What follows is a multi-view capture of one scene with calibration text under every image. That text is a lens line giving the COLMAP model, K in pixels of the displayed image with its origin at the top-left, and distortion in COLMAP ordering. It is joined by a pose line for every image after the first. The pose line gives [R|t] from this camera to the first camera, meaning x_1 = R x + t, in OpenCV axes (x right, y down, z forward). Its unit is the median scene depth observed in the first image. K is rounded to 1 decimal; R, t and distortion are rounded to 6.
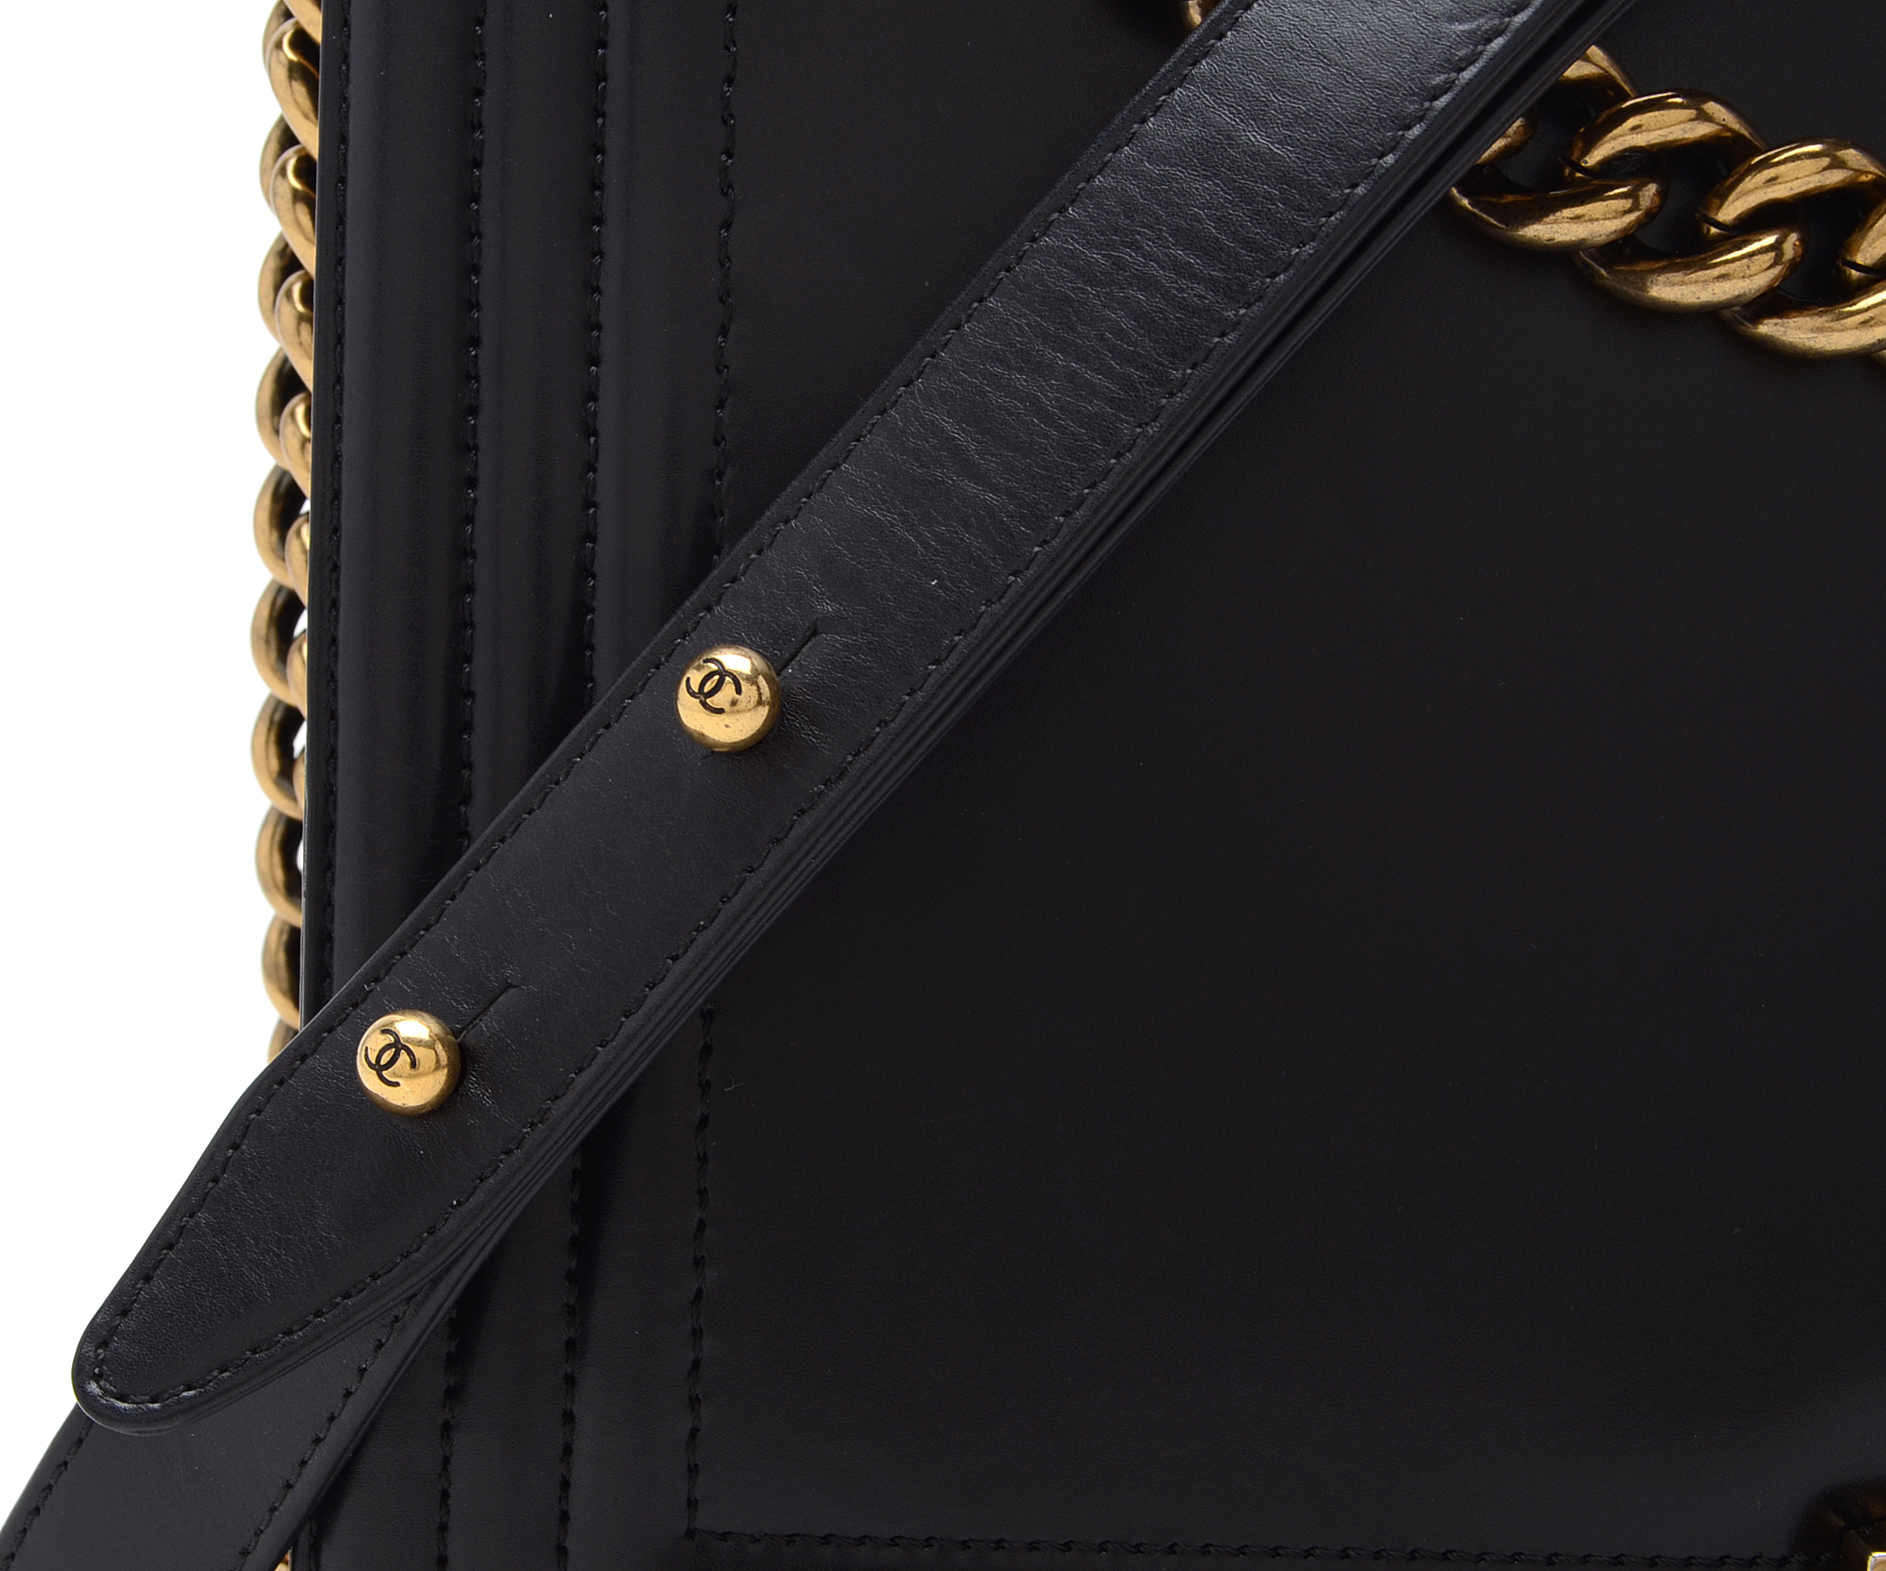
lens RADIAL K [[3365.8, 0, 703.6], [0, 3365.8, 785.1], [0, 0, 1]] dist [0.003549, -0.049910]
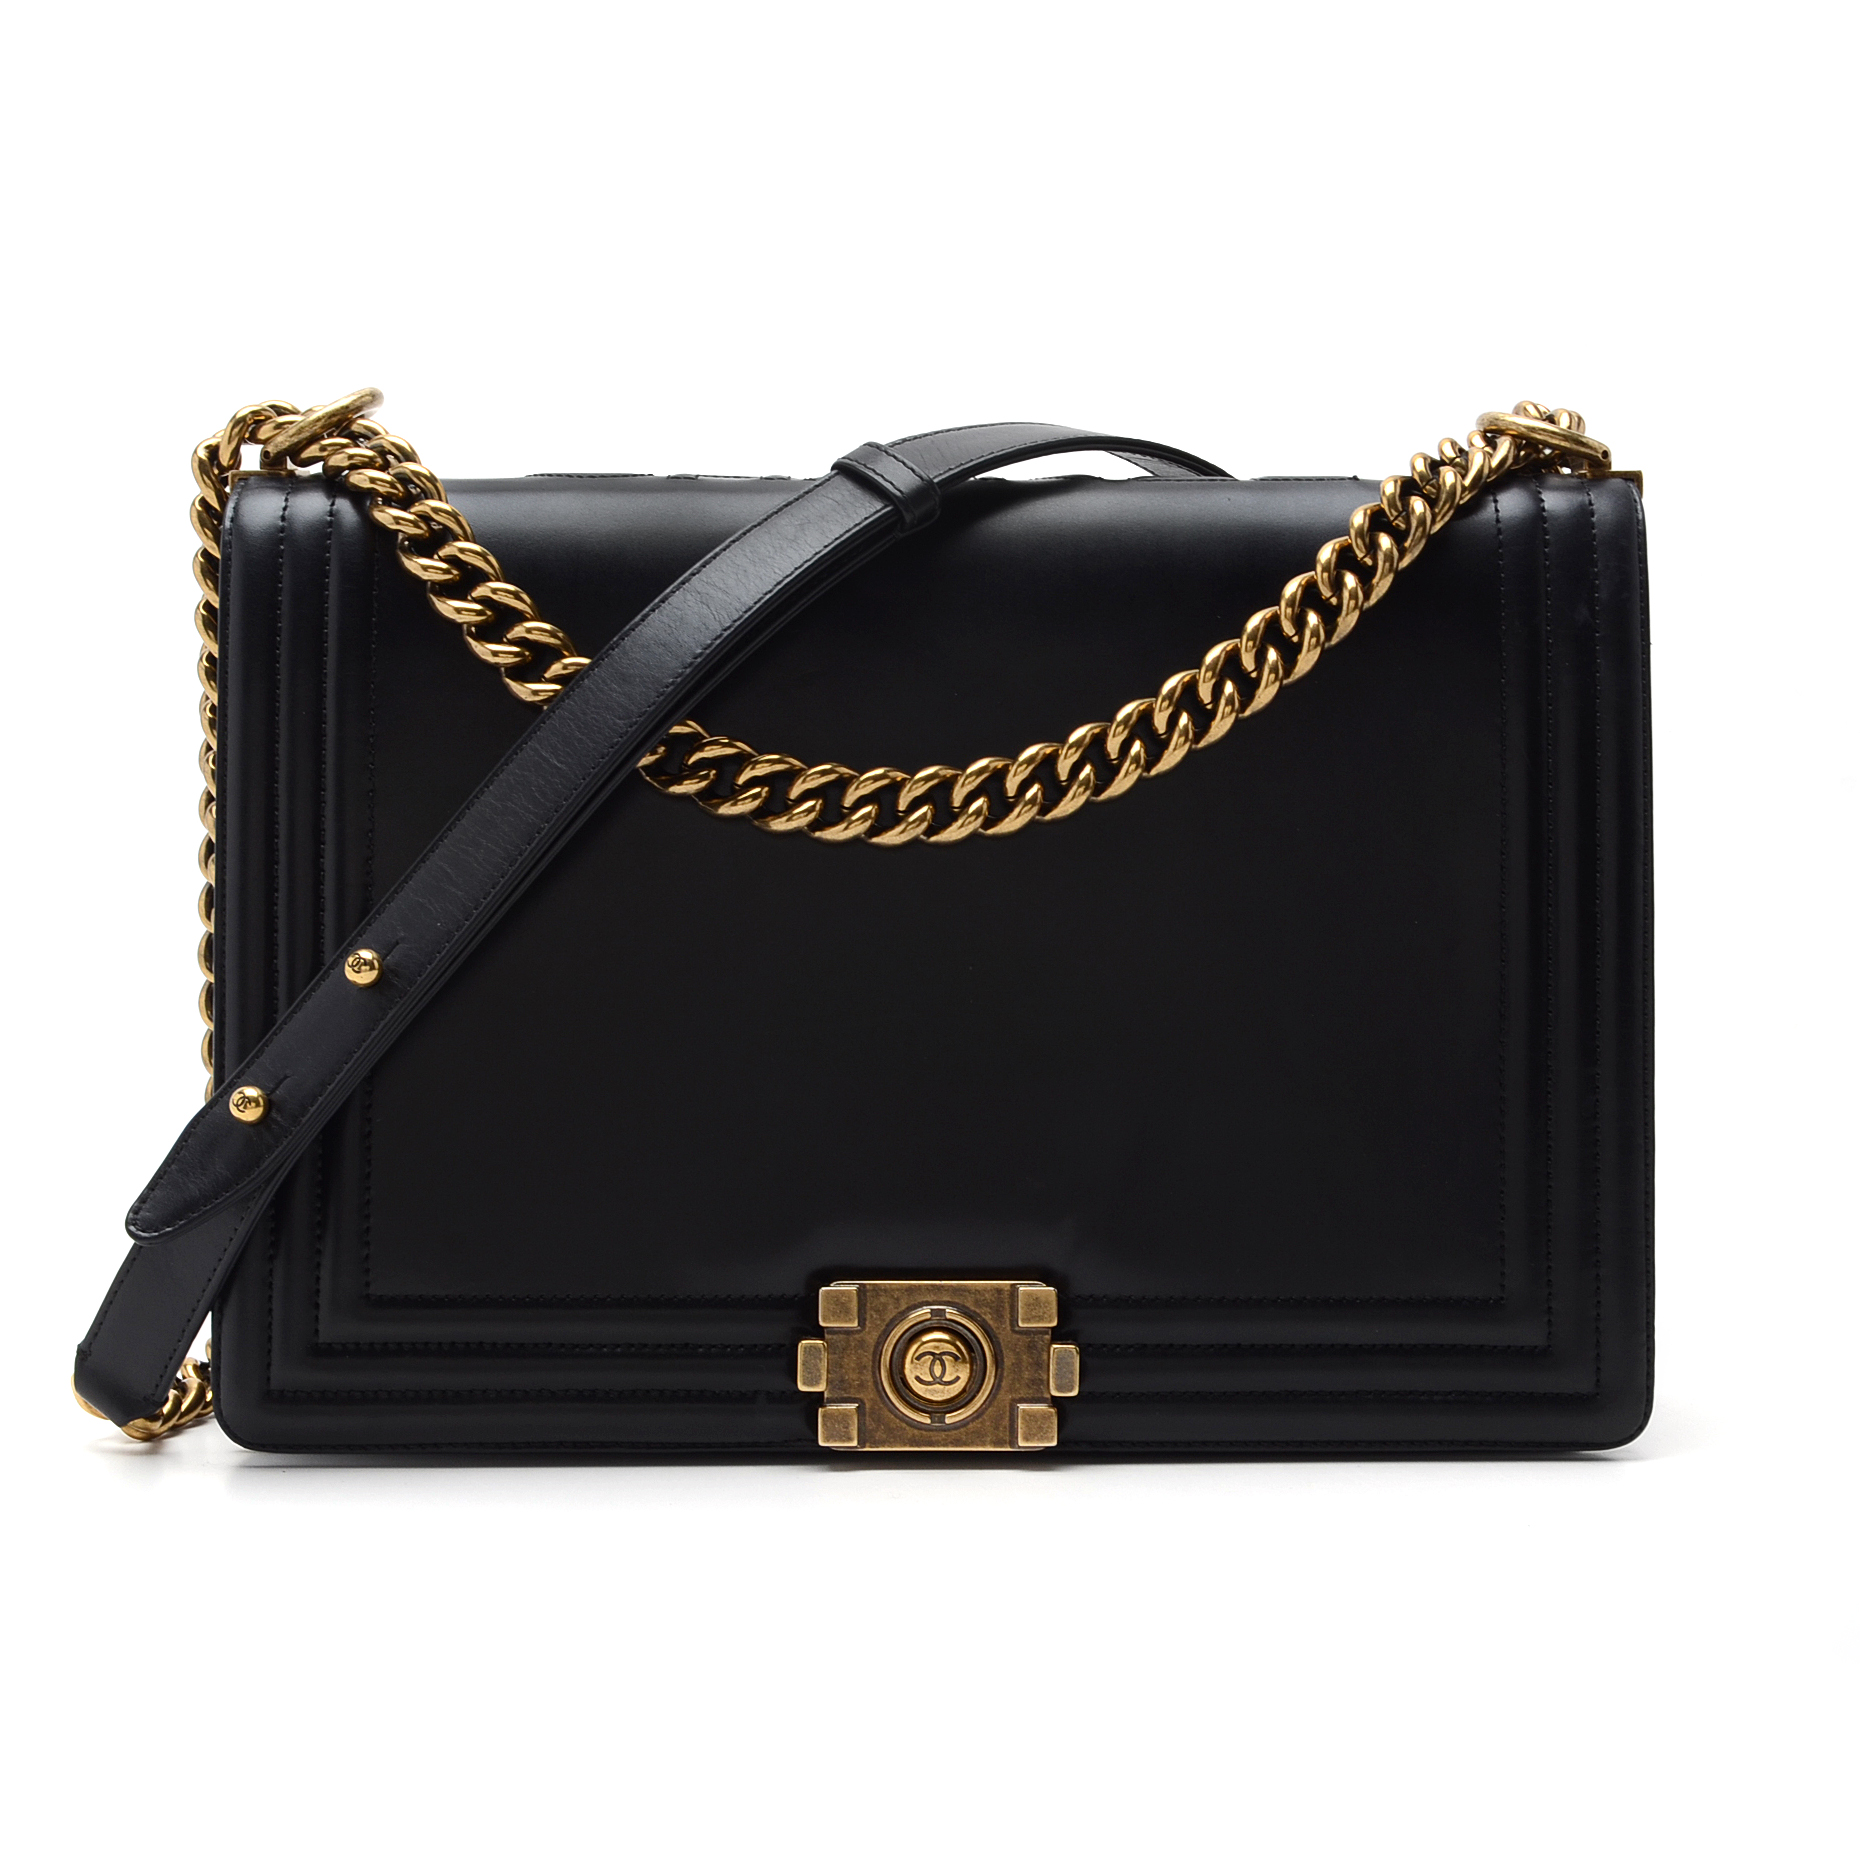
lens RADIAL K [[3612.7, 0, 927.9], [0, 3612.7, 838.4], [0, 0, 1]] dist [0.002140, 0.076367]
pose [[0.998681, -0.022042, 0.046369, 0.324218], [0.026065, 0.995777, -0.088028, 0.137166], [-0.044233, 0.089120, 0.995038, -1.917703]]
